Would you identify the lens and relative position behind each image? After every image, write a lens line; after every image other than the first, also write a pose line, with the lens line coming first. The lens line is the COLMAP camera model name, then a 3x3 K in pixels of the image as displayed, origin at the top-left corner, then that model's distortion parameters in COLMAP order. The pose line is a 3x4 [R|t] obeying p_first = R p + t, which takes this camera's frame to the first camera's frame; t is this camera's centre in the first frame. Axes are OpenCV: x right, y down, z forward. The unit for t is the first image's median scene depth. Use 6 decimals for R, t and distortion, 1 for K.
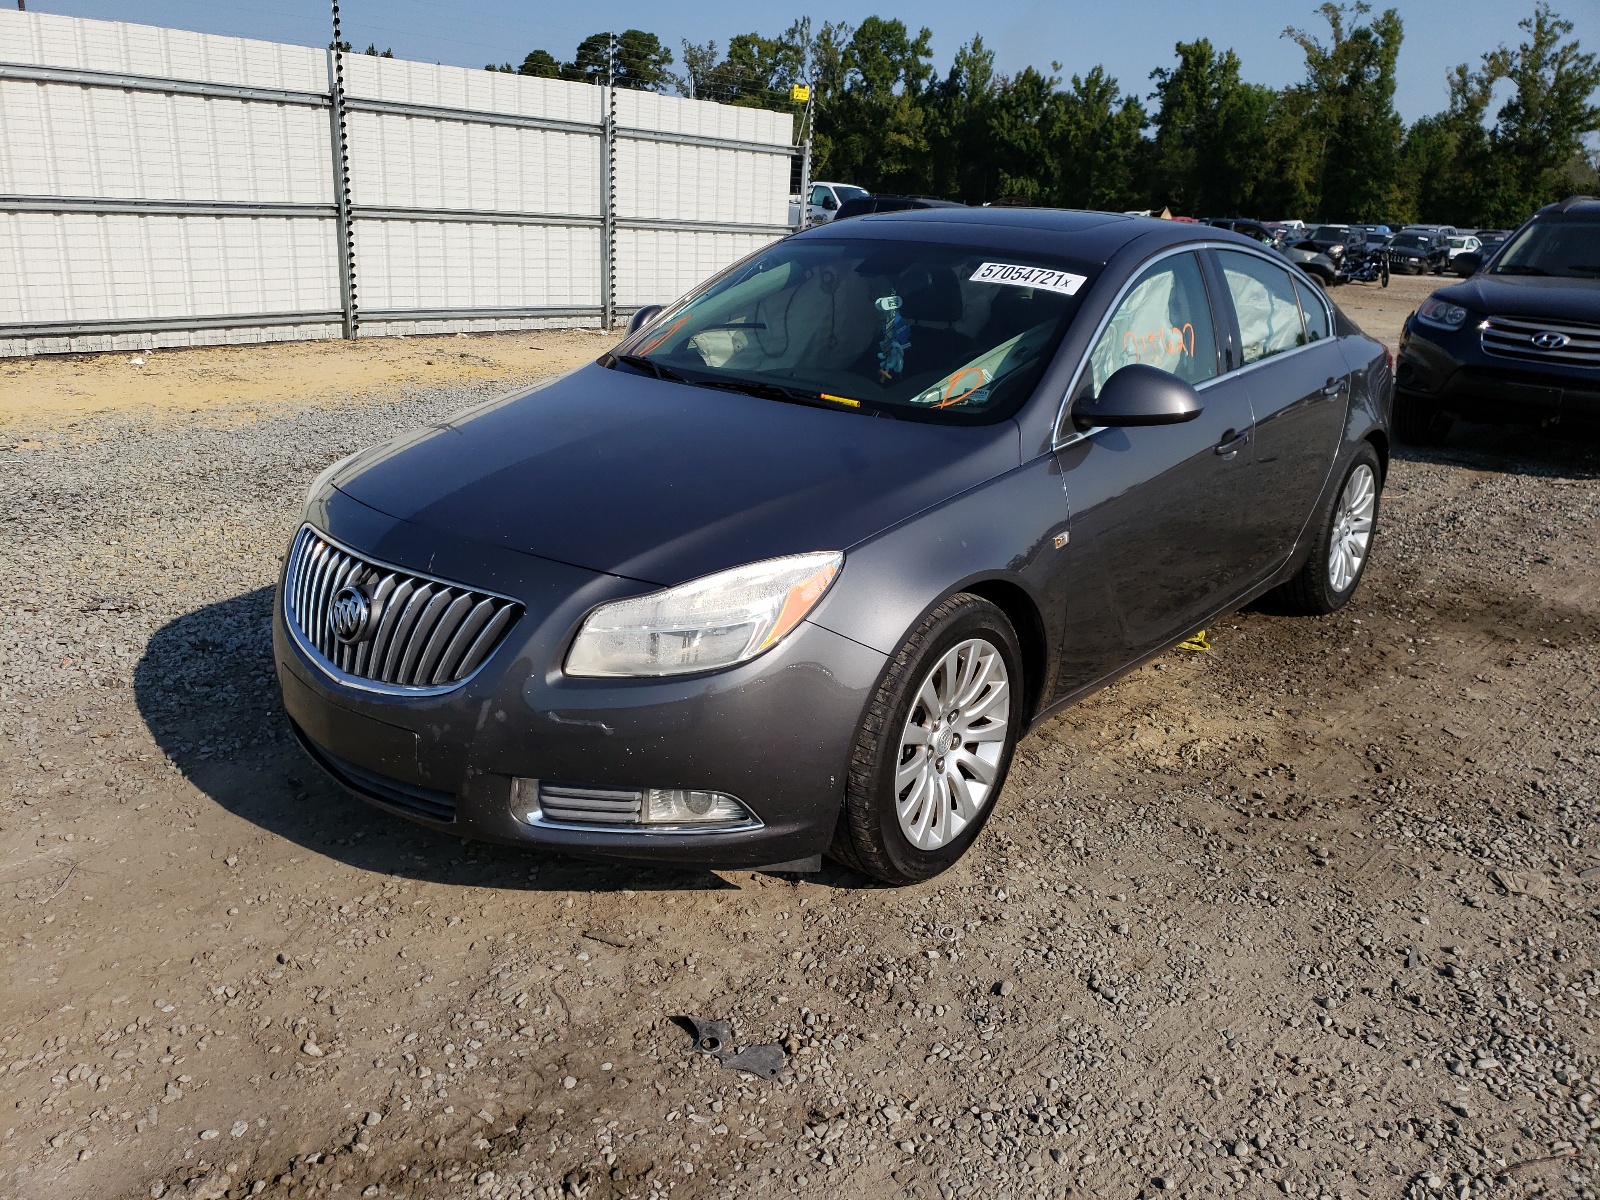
lens RADIAL K [[1314.6, 0, 804.9], [0, 1314.6, 601.7], [0, 0, 1]] dist [0.070807, 0.019287]
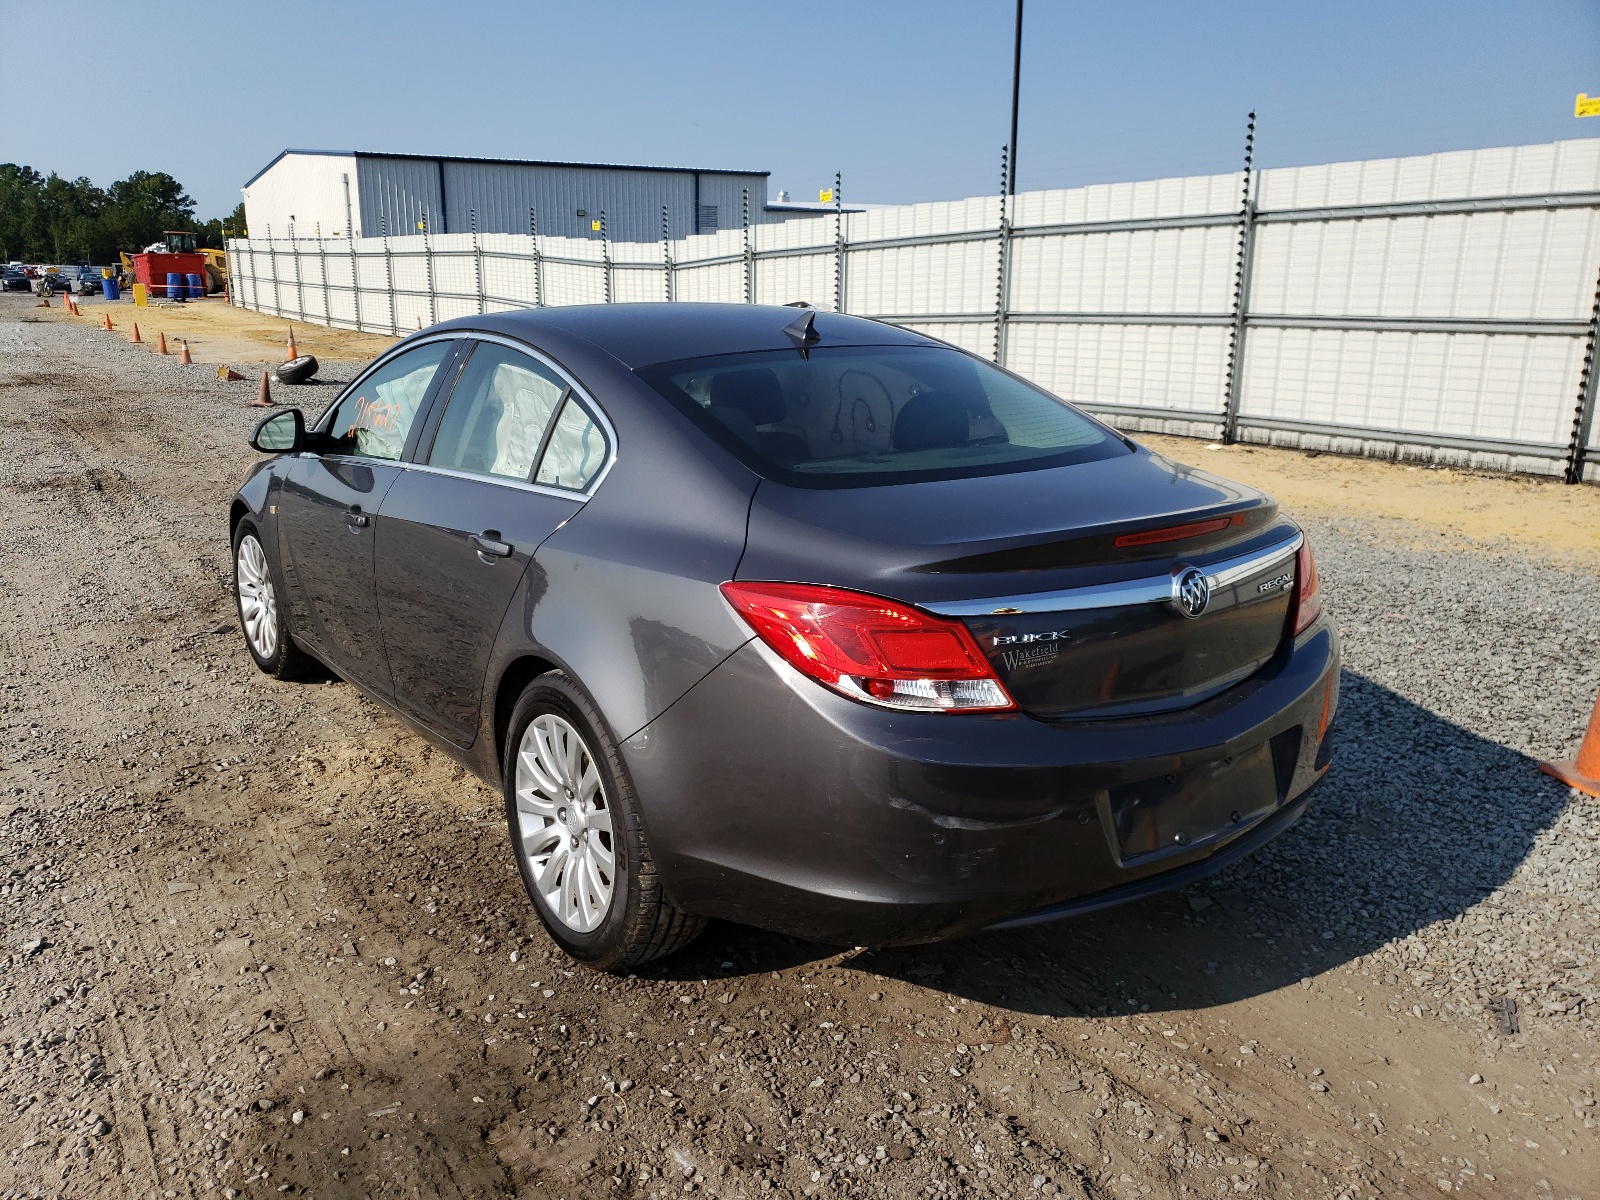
lens RADIAL K [[1314.6, 0, 804.9], [0, 1314.6, 601.7], [0, 0, 1]] dist [0.070807, 0.019287]
pose [[-0.291481, 0.170466, -0.941265, 0.759960], [-0.282300, 0.924839, 0.254911, -0.261040], [0.913972, 0.340021, -0.221450, 1.004926]]
